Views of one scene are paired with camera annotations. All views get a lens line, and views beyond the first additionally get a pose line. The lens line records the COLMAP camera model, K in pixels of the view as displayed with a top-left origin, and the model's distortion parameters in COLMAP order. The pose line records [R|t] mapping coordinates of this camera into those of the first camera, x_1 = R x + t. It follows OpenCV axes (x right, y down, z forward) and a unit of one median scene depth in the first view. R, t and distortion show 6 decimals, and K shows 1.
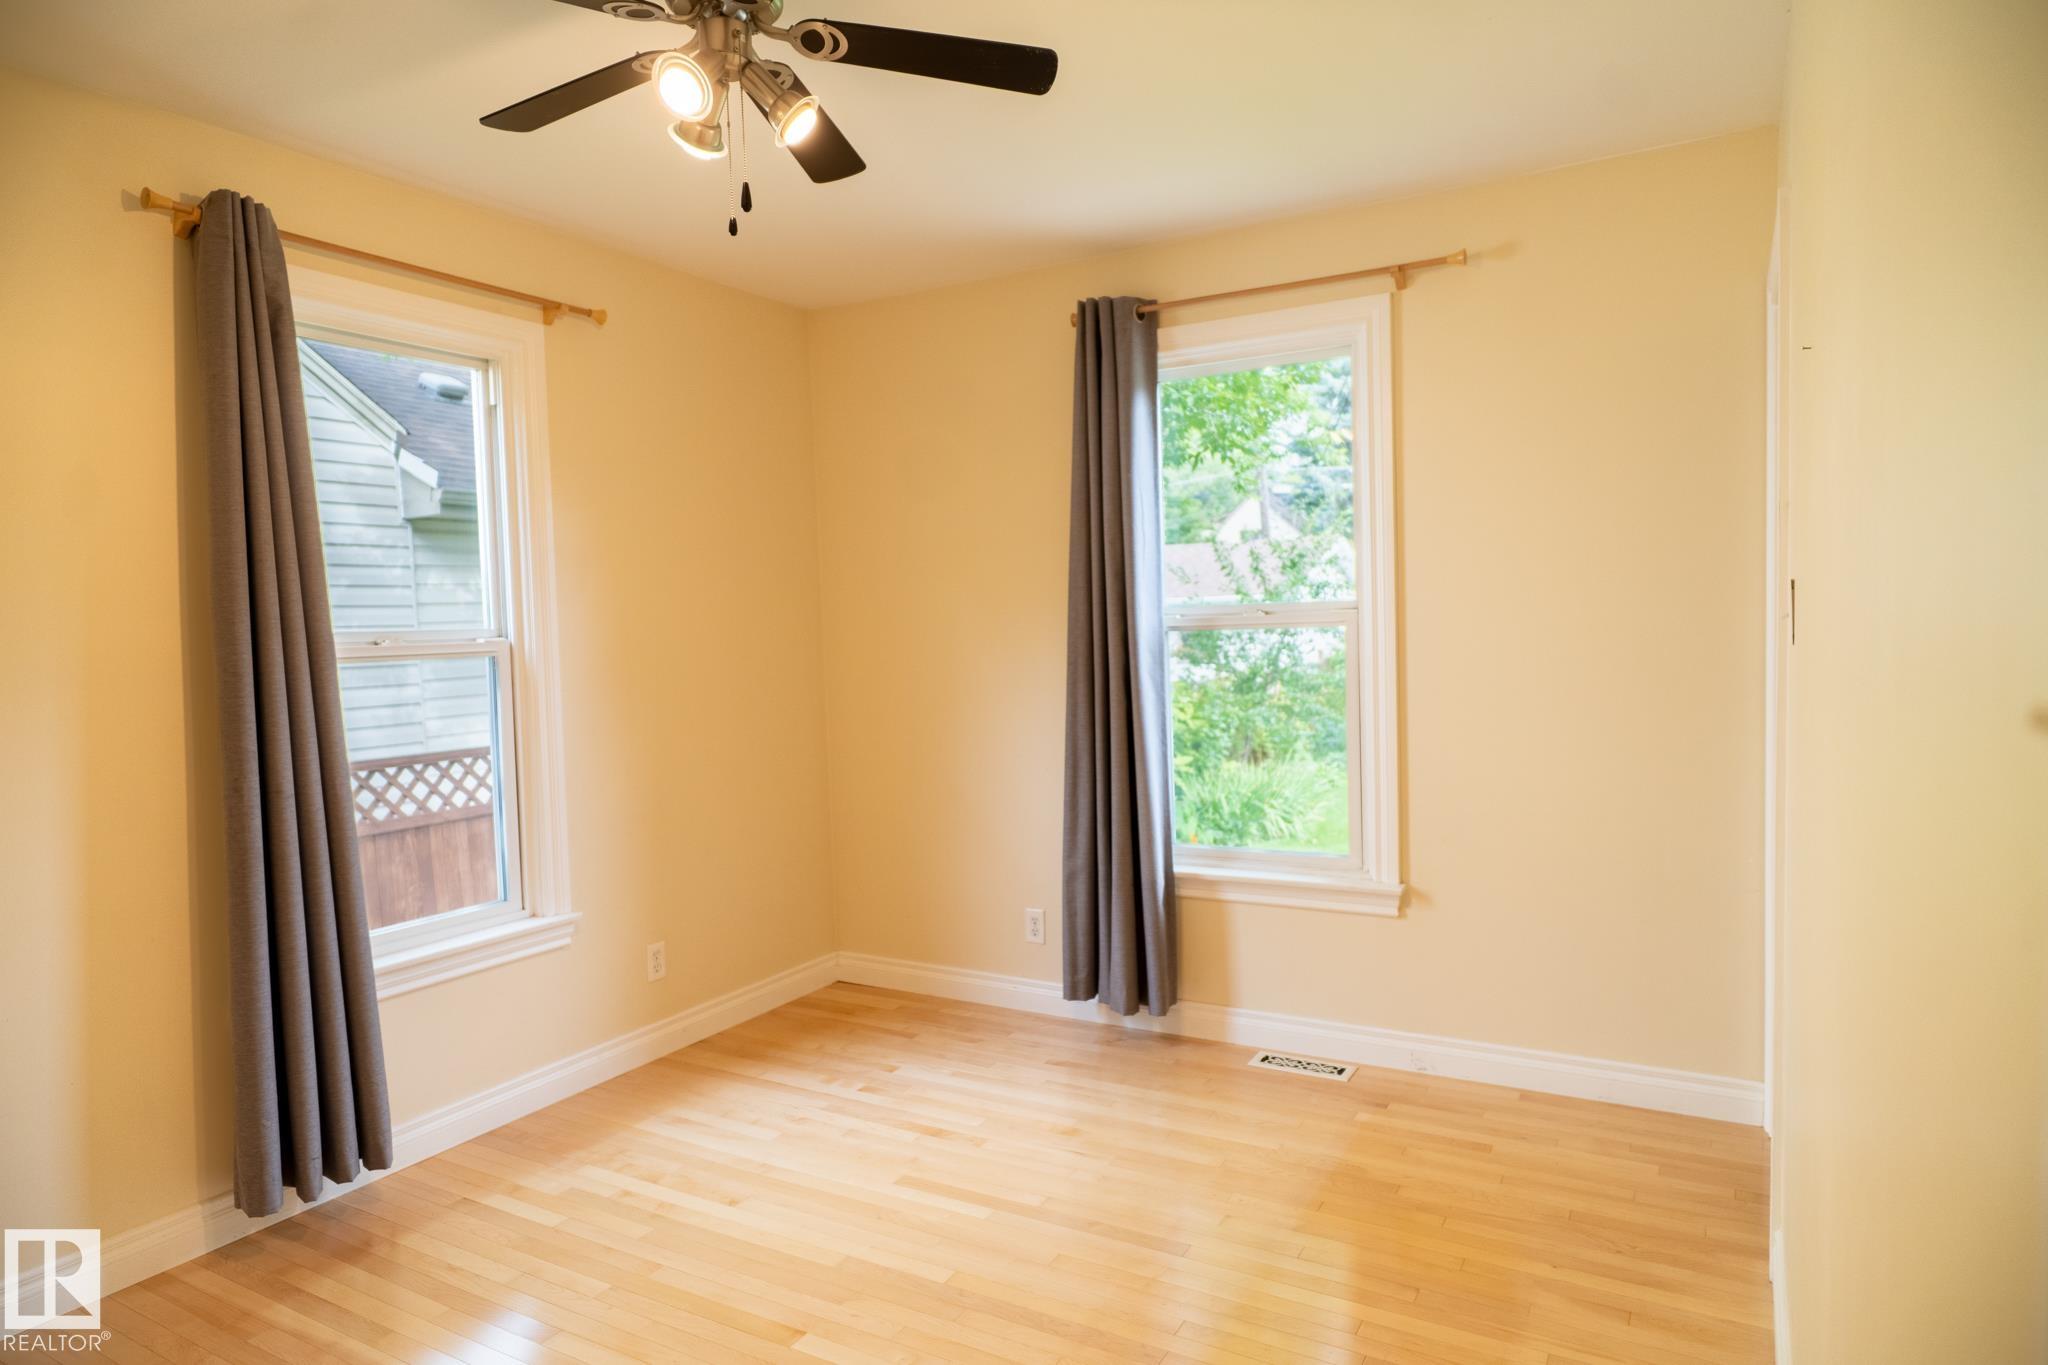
lens RADIAL K [[1191.1, 0, 1024.0], [0, 1191.1, 682.5], [0, 0, 1]] dist [0.001451, 0.000199]
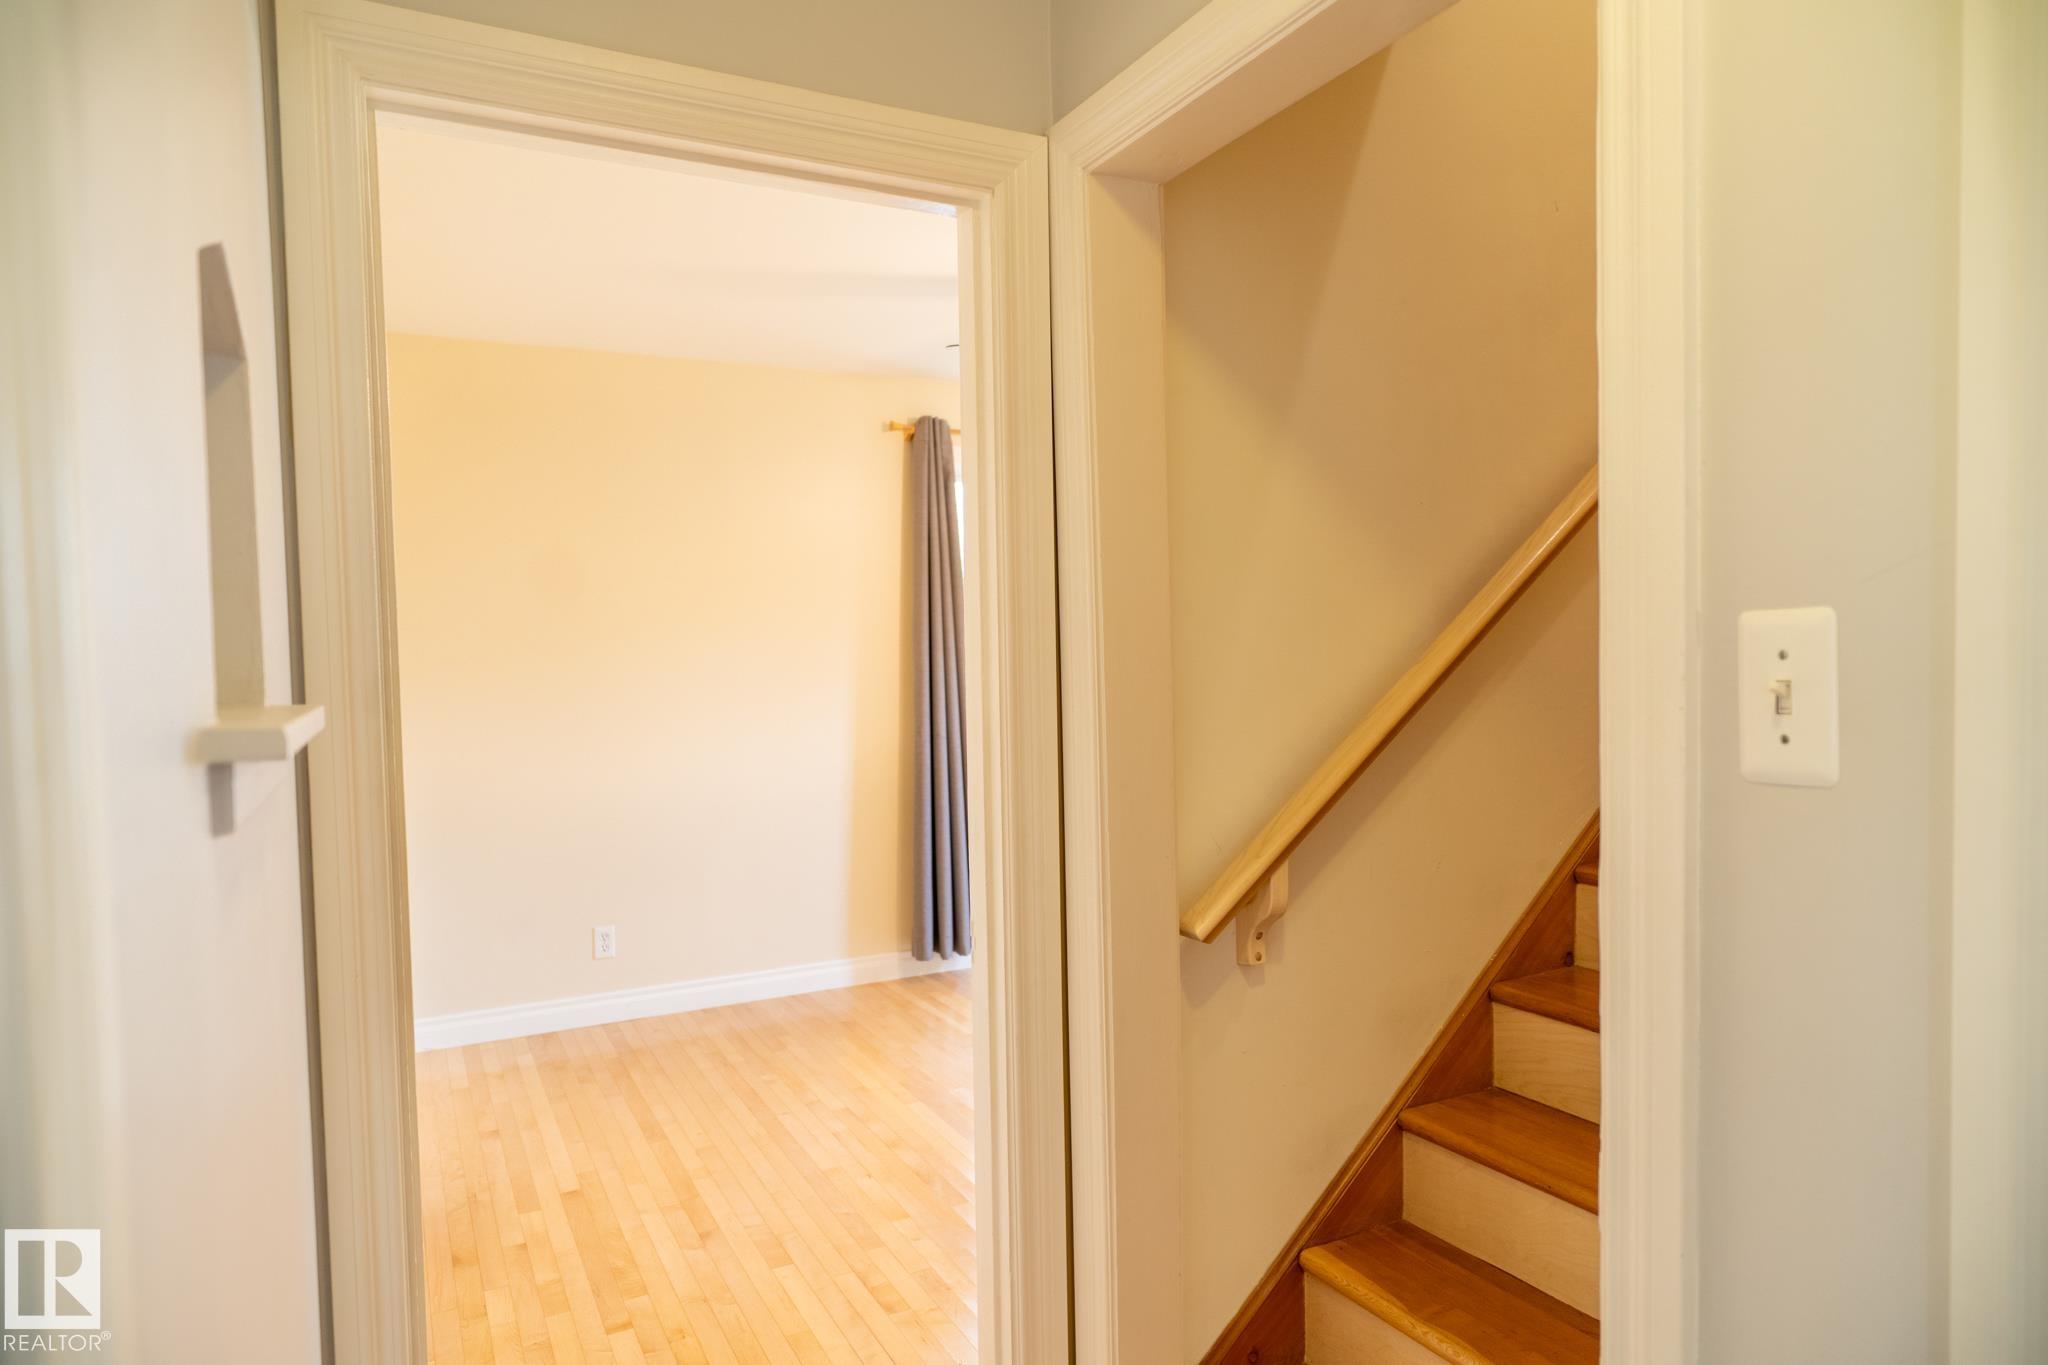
lens RADIAL K [[1220.6, 0, 1024.0], [0, 1220.6, 682.5], [0, 0, 1]] dist [0.001481, 0.001012]
pose [[0.842409, 0.028548, -0.538082, 0.512209], [-0.036059, 0.999344, -0.003432, 0.012222], [0.537631, 0.022294, 0.842885, -0.535850]]
